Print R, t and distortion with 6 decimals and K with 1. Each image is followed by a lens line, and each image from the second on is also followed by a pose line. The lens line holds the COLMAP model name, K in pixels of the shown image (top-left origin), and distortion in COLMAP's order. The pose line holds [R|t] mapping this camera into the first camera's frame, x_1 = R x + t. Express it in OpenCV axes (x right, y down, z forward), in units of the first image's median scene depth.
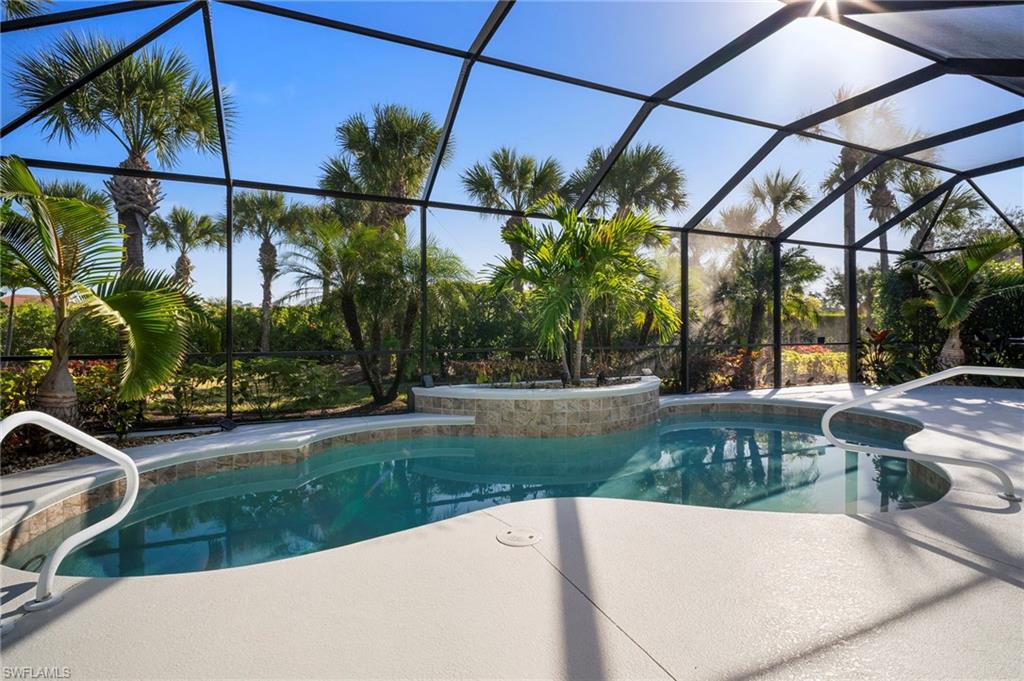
lens RADIAL K [[494.4, 0, 513.2], [0, 494.4, 319.6], [0, 0, 1]] dist [-0.001388, -0.000511]
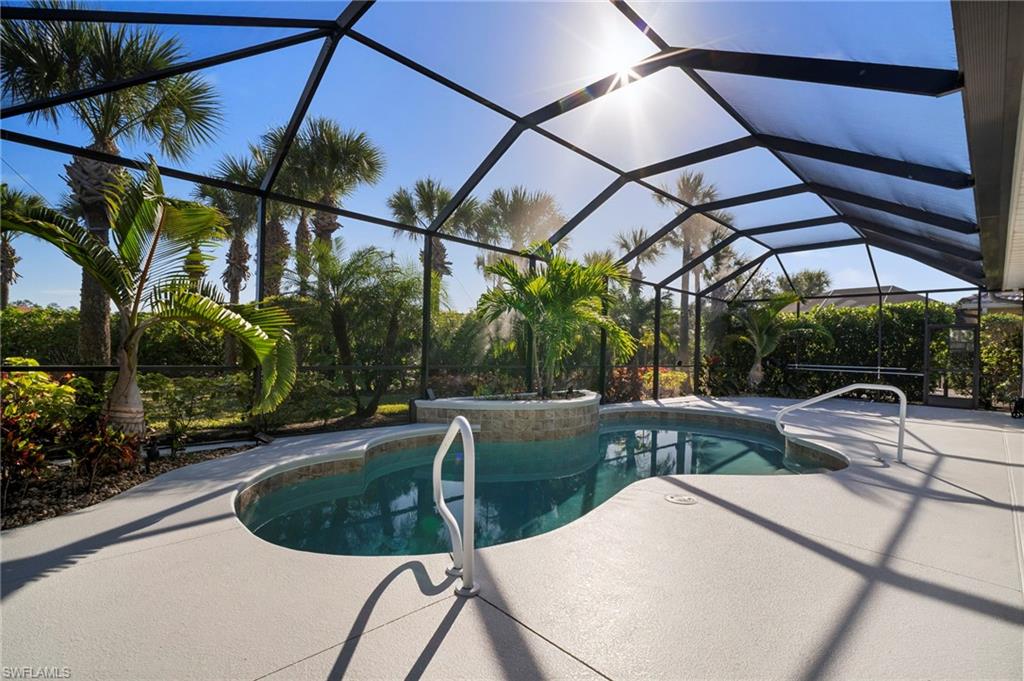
lens RADIAL K [[469.0, 0, 512.0], [0, 469.0, 344.8], [0, 0, 1]] dist [0.001215, -0.000066]
pose [[0.939245, 0.033111, 0.341646, -0.375964], [-0.038598, 0.999212, 0.009272, -0.003338], [-0.341069, -0.021895, 0.939783, -0.047449]]
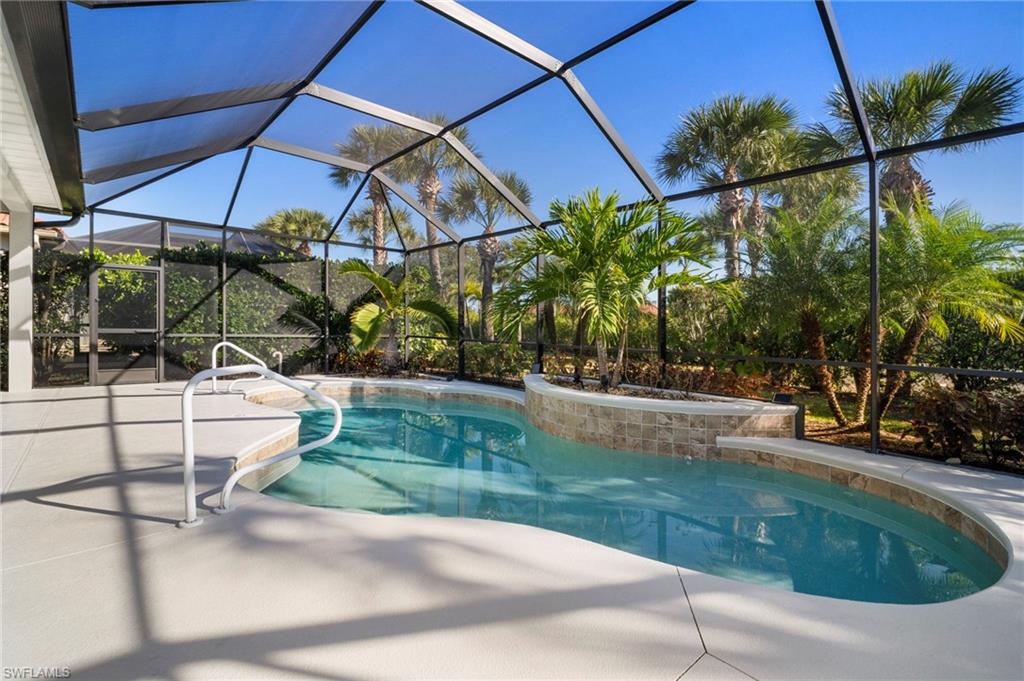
lens RADIAL K [[469.0, 0, 512.0], [0, 469.0, 344.8], [0, 0, 1]] dist [0.001215, -0.000066]
pose [[0.302189, 0.046844, -0.952096, 0.955992], [-0.000767, 0.998803, 0.048899, 0.008811], [0.953248, -0.014047, 0.301864, 0.614318]]
